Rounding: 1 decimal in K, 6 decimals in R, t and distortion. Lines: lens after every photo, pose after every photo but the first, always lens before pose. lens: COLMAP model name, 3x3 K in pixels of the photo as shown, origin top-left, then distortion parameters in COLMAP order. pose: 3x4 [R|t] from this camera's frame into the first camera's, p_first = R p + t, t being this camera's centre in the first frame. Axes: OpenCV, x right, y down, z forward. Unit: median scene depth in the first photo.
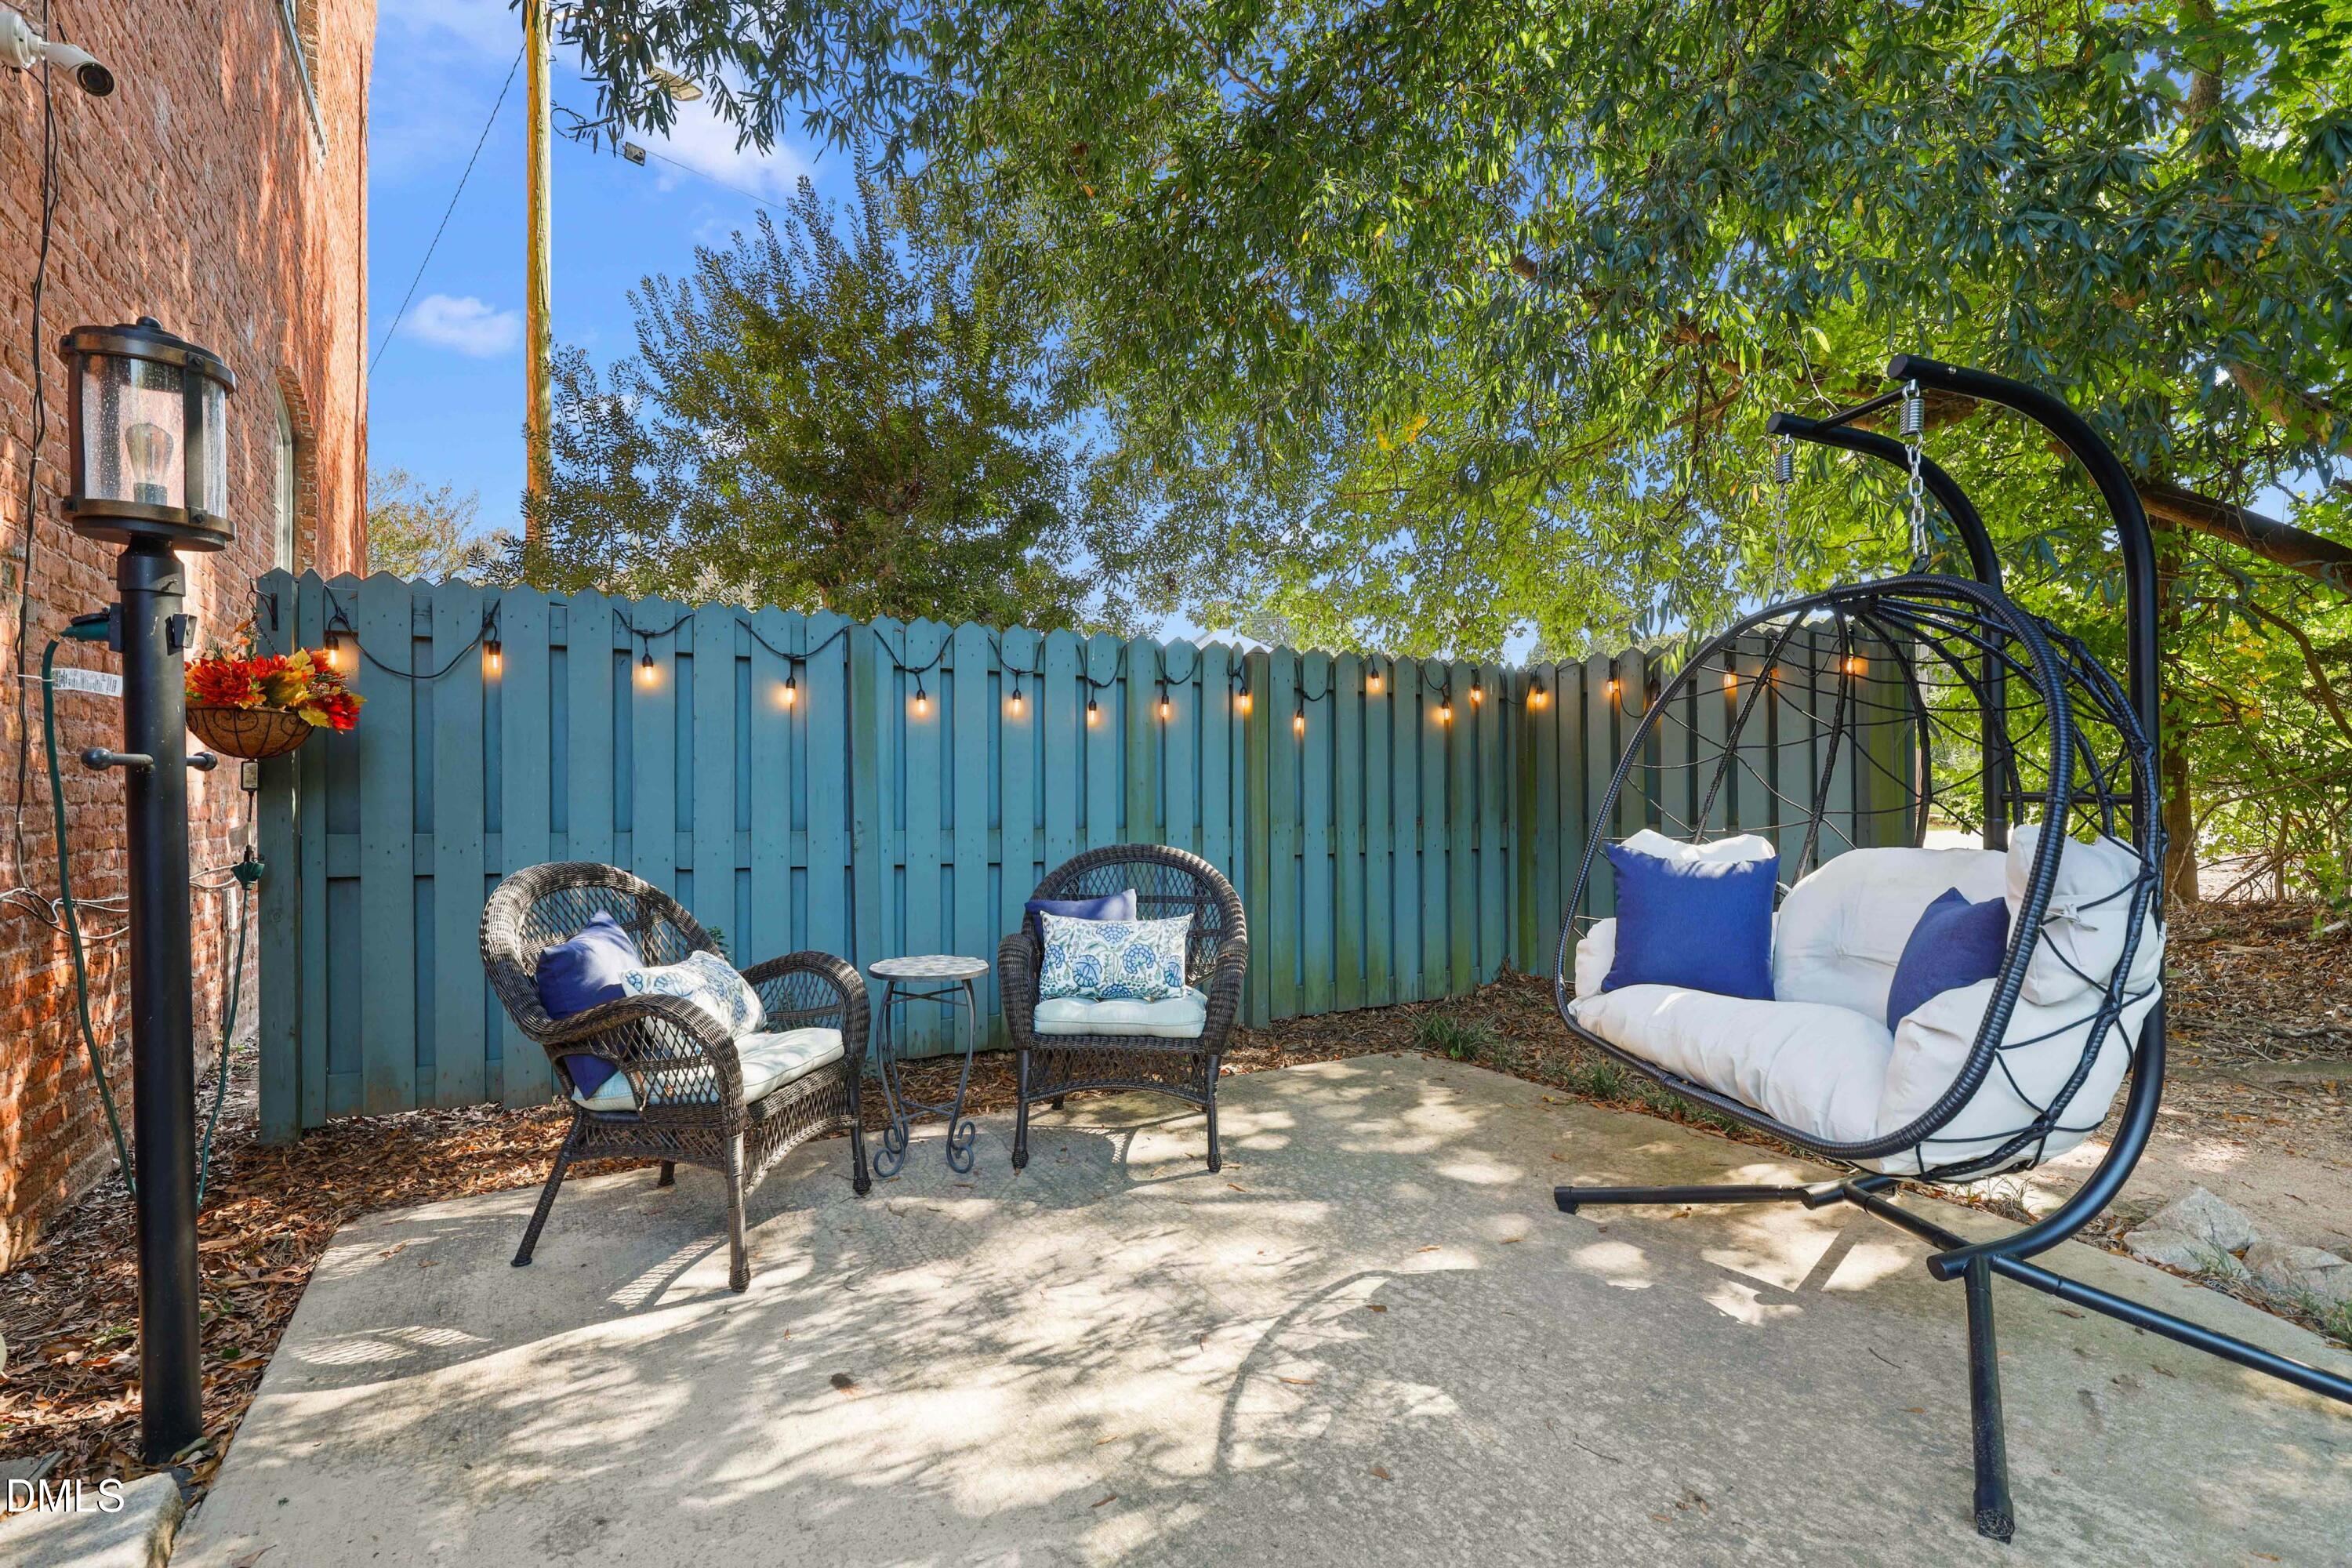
lens RADIAL K [[1106.6, 0, 1176.0], [0, 1106.6, 784.0], [0, 0, 1]] dist [0.001941, 0.000346]
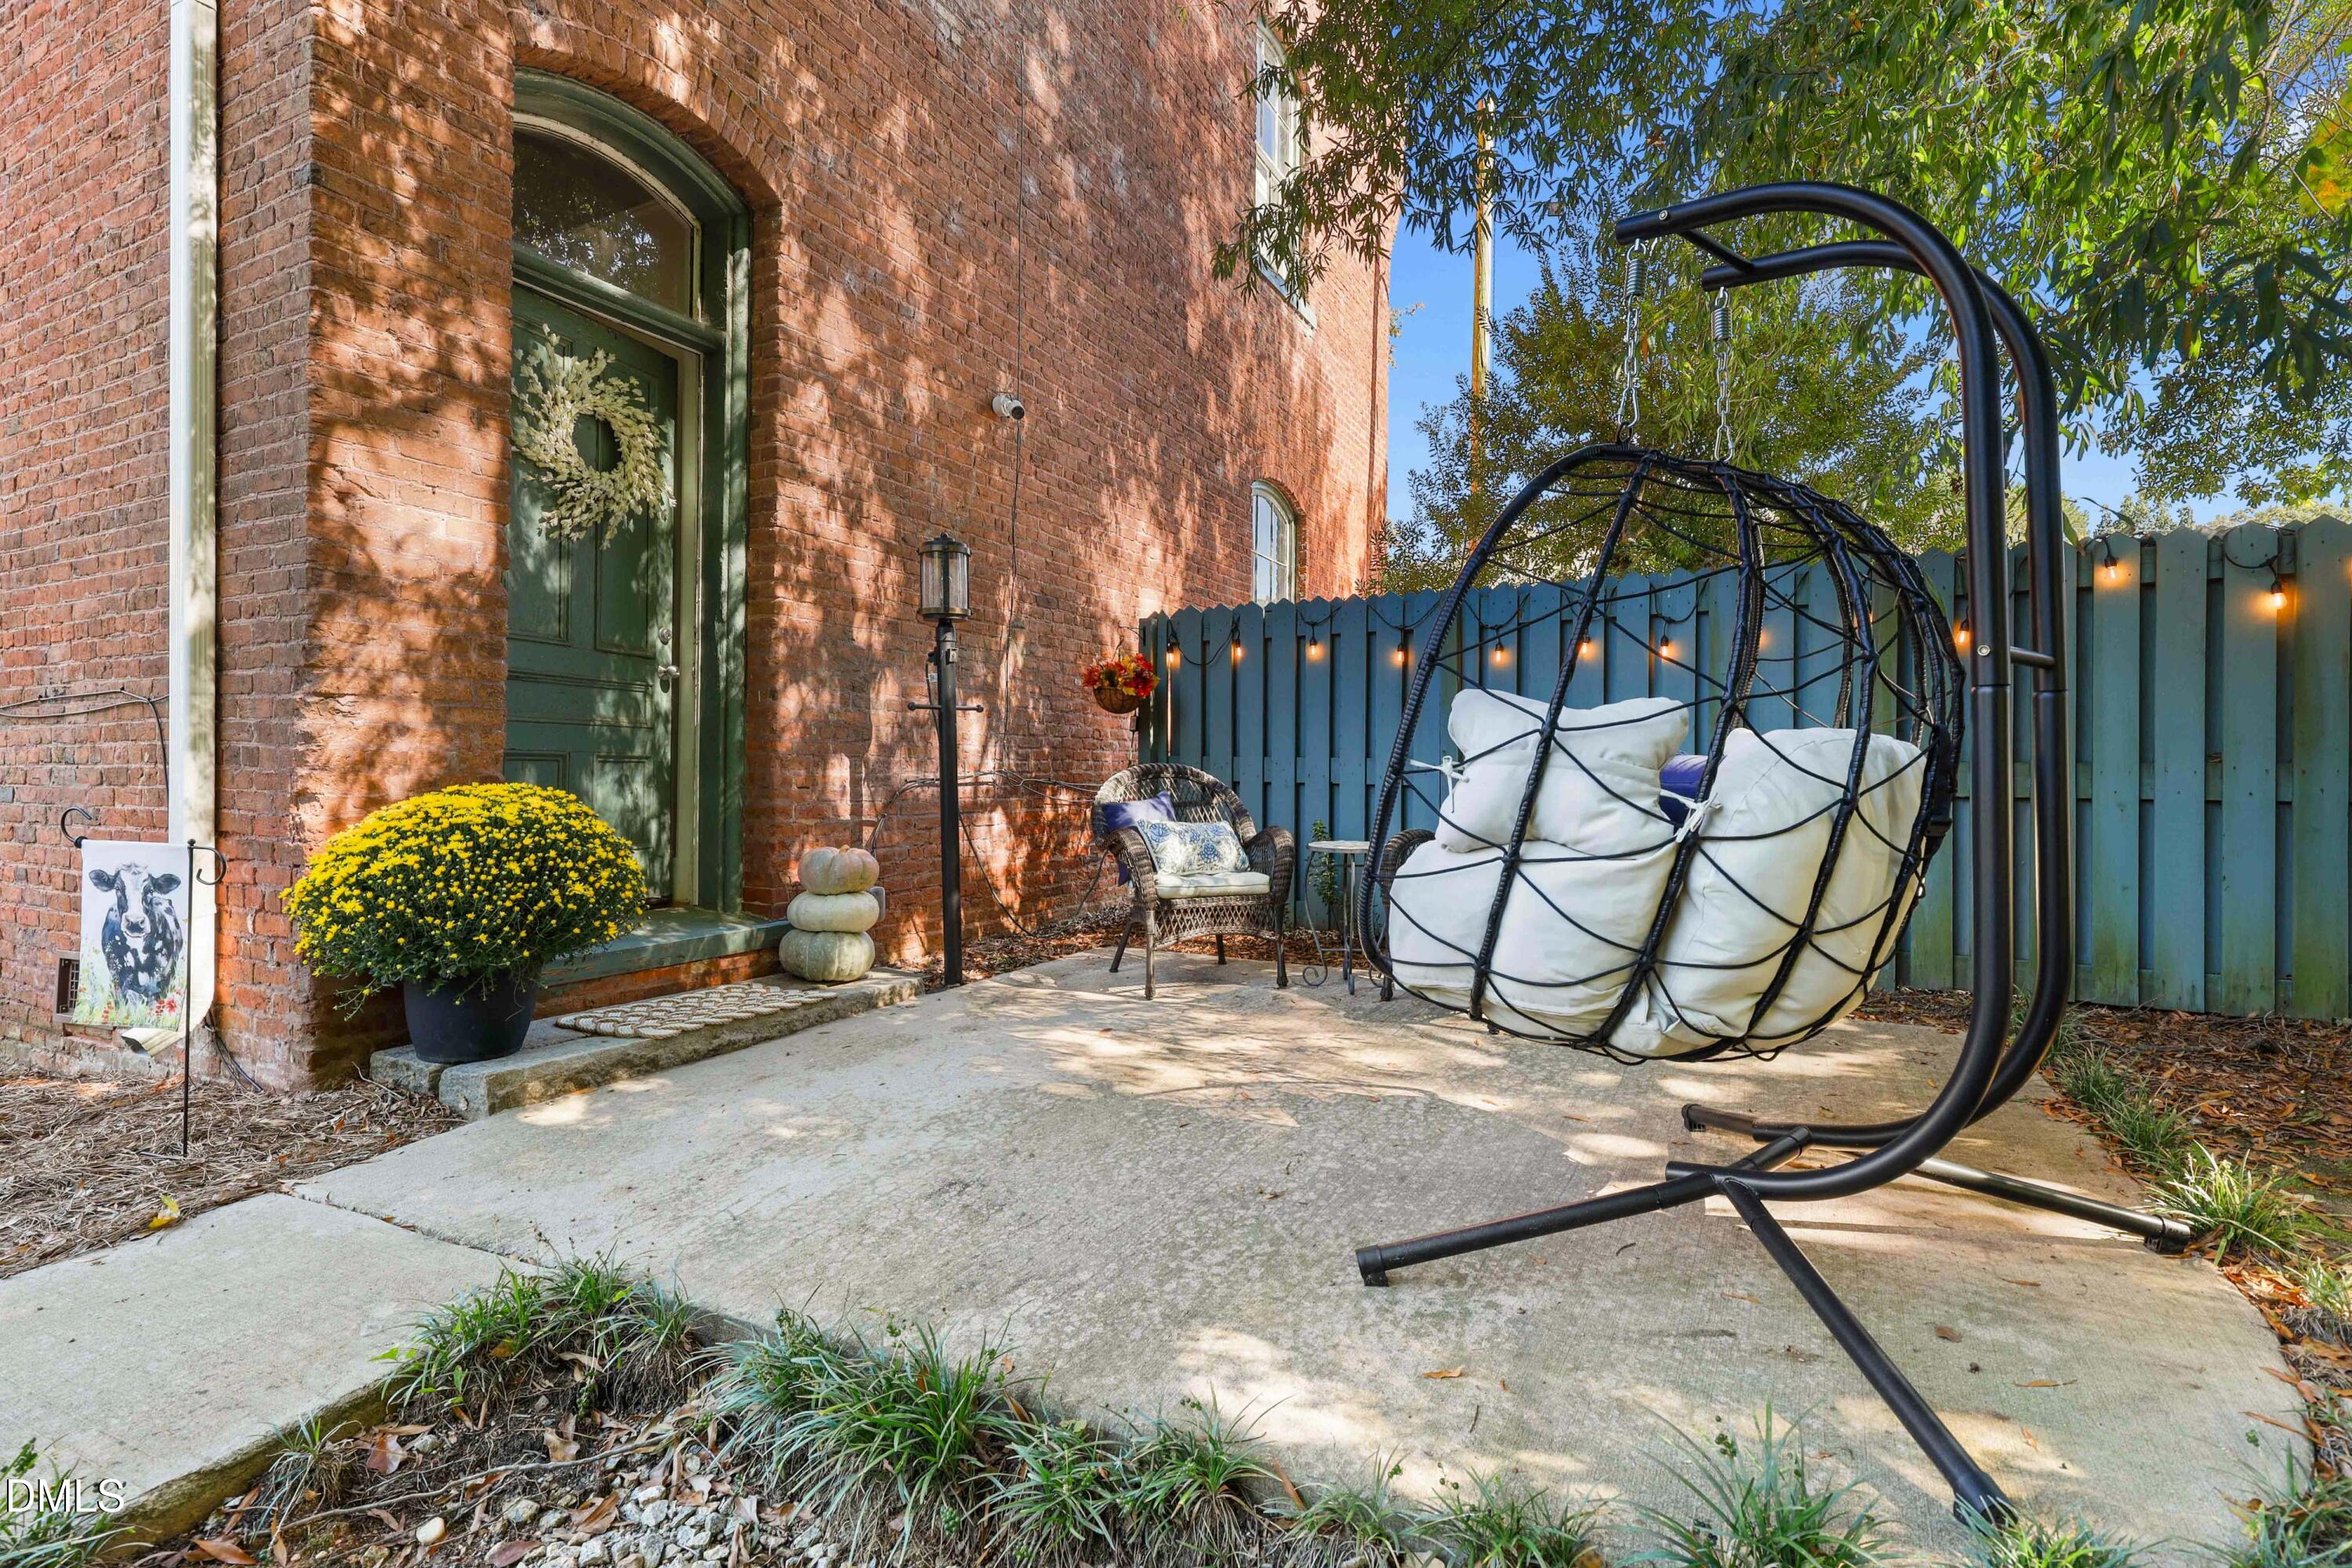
lens RADIAL K [[1106.6, 0, 1176.0], [0, 1106.6, 784.0], [0, 0, 1]] dist [0.001941, 0.000346]
pose [[0.499160, 0.017059, -0.866342, 0.646844], [0.002284, 0.999777, 0.021003, 0.043264], [0.866507, -0.012462, 0.499009, 0.088207]]
